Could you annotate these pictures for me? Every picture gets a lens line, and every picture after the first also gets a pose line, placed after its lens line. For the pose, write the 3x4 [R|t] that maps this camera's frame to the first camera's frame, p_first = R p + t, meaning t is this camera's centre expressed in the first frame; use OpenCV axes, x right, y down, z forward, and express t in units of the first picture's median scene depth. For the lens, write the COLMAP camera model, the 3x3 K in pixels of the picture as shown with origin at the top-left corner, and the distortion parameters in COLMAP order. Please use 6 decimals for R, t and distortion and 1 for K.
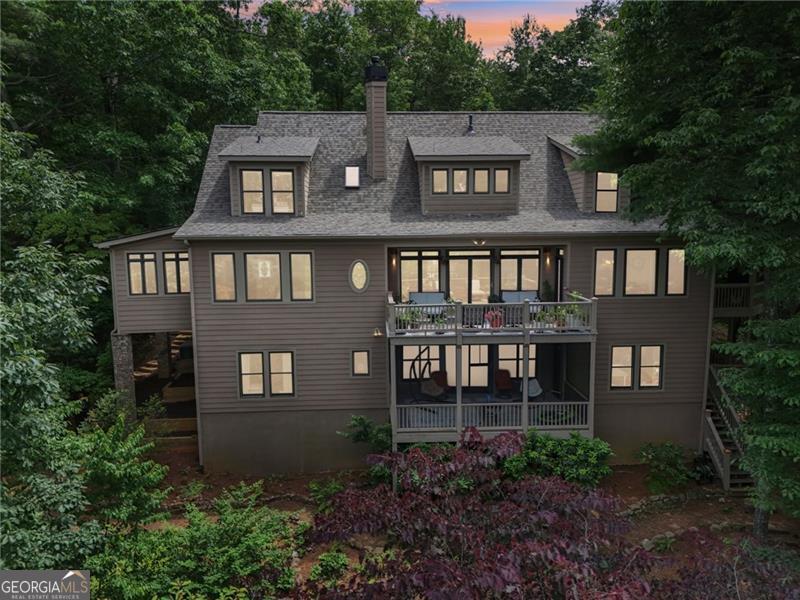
lens RADIAL K [[583.9, 0, 399.3], [0, 583.9, 300.3], [0, 0, 1]] dist [0.062042, -0.051169]
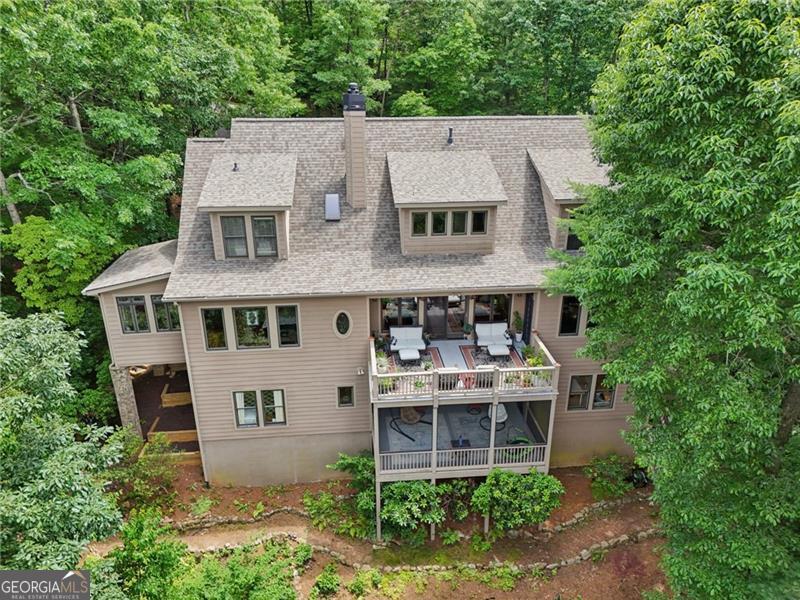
lens RADIAL K [[583.9, 0, 400.0], [0, 583.9, 300.1], [0, 0, 1]] dist [0.062042, -0.051169]
pose [[0.999021, -0.009140, 0.043290, -0.009746], [-0.002514, 0.965120, 0.261796, -0.341604], [-0.044173, -0.261648, 0.964152, -0.018622]]
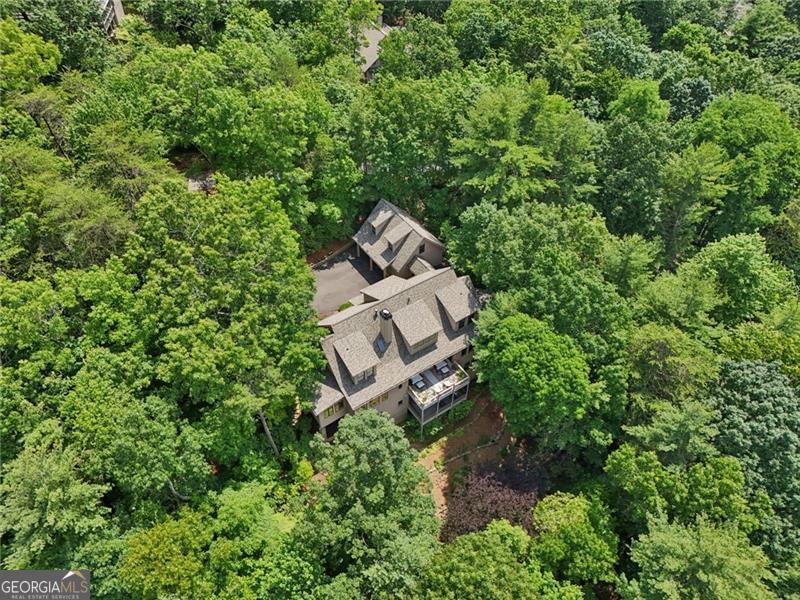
lens RADIAL K [[583.9, 0, 401.0], [0, 583.9, 296.0], [0, 0, 1]] dist [0.062042, -0.051169]
pose [[0.854465, -0.362607, 0.372029, -0.974618], [0.052297, 0.772517, 0.632837, -2.211957], [-0.516870, -0.521282, 0.679052, -0.785858]]
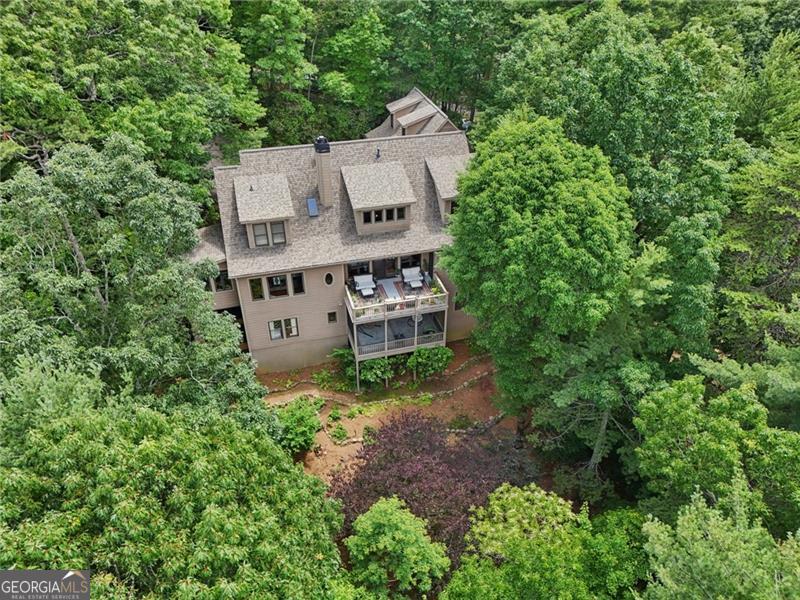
lens RADIAL K [[583.9, 0, 401.7], [0, 583.9, 299.3], [0, 0, 1]] dist [0.062042, -0.051169]
pose [[0.974525, -0.117030, 0.191325, -0.195414], [0.014690, 0.884540, 0.466232, -0.805854], [-0.223798, -0.451544, 0.863726, -0.661082]]
